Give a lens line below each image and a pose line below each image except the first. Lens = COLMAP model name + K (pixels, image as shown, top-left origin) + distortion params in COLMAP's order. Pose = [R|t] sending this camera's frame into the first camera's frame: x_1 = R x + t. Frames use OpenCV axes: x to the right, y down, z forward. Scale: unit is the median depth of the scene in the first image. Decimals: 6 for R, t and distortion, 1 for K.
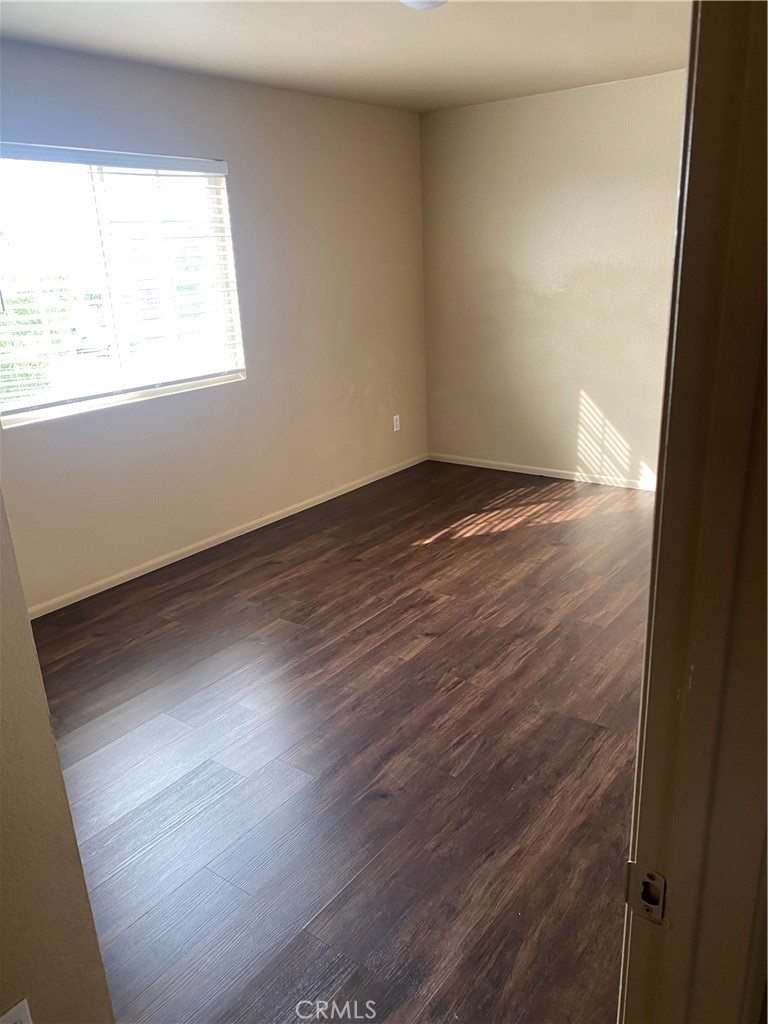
lens RADIAL K [[777.5, 0, 383.9], [0, 777.5, 512.4], [0, 0, 1]] dist [-0.001242, -0.023646]
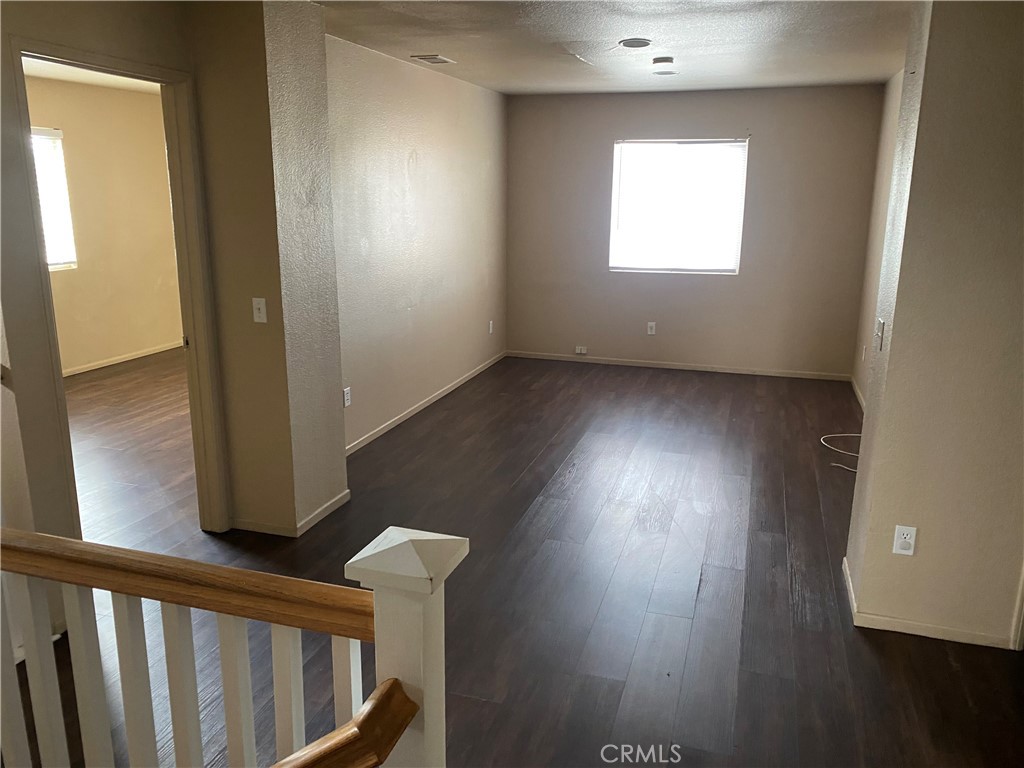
lens RADIAL K [[777.5, 0, 509.0], [0, 777.5, 377.9], [0, 0, 1]] dist [-0.001242, -0.023646]
pose [[0.944000, -0.031450, 0.328443, 0.129933], [0.061757, 0.994696, -0.082254, 0.253649], [-0.324114, 0.097931, 0.940936, -0.770206]]
